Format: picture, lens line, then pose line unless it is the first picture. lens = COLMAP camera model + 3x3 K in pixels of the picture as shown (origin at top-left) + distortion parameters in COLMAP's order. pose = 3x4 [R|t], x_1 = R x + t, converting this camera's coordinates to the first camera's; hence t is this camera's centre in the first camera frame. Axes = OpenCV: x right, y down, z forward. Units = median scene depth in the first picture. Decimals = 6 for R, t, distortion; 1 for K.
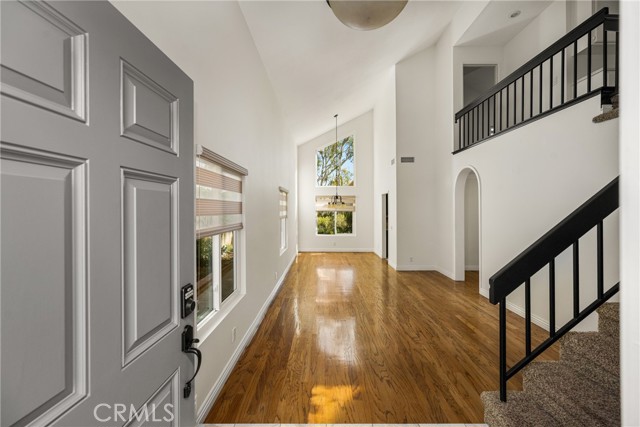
lens RADIAL K [[261.3, 0, 311.6], [0, 261.3, 209.7], [0, 0, 1]] dist [-0.006555, 0.000930]
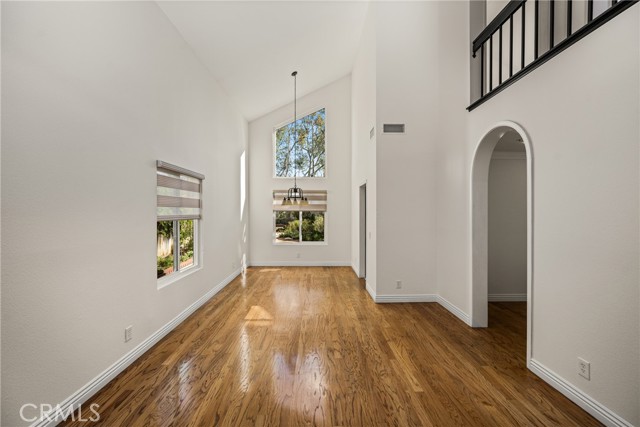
lens RADIAL K [[261.3, 0, 316.5], [0, 261.3, 212.8], [0, 0, 1]] dist [-0.006555, 0.000930]
pose [[0.999203, 0.003180, 0.039793, 0.175623], [-0.003222, 0.999994, 0.000985, 0.016233], [-0.039790, -0.001113, 0.999207, 0.422120]]
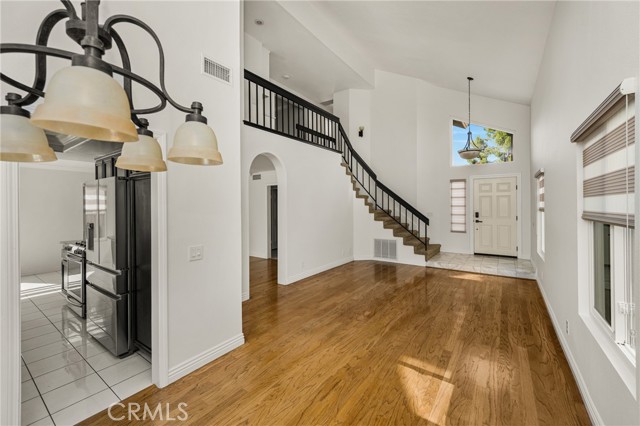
lens RADIAL K [[256.0, 0, 326.2], [0, 256.0, 197.5], [0, 0, 1]] dist [0.000632, -0.000806]
pose [[-0.841165, 0.026400, 0.540133, -0.019856], [0.014904, 0.999560, -0.025645, 0.010340], [-0.540573, -0.013521, -0.841189, 1.448284]]
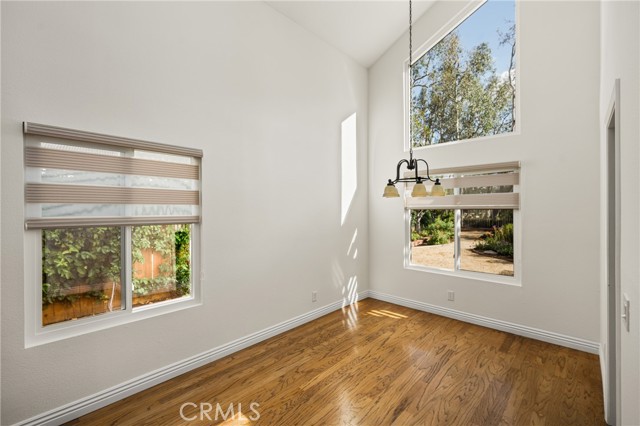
lens RADIAL K [[276.2, 0, 325.8], [0, 276.2, 212.0], [0, 0, 1]] dist [-0.000919, -0.001292]
pose [[0.757474, 0.005244, -0.652844, 0.339846], [-0.002064, 0.999982, 0.005637, 0.013212], [0.652862, -0.002923, 0.757471, 0.932381]]
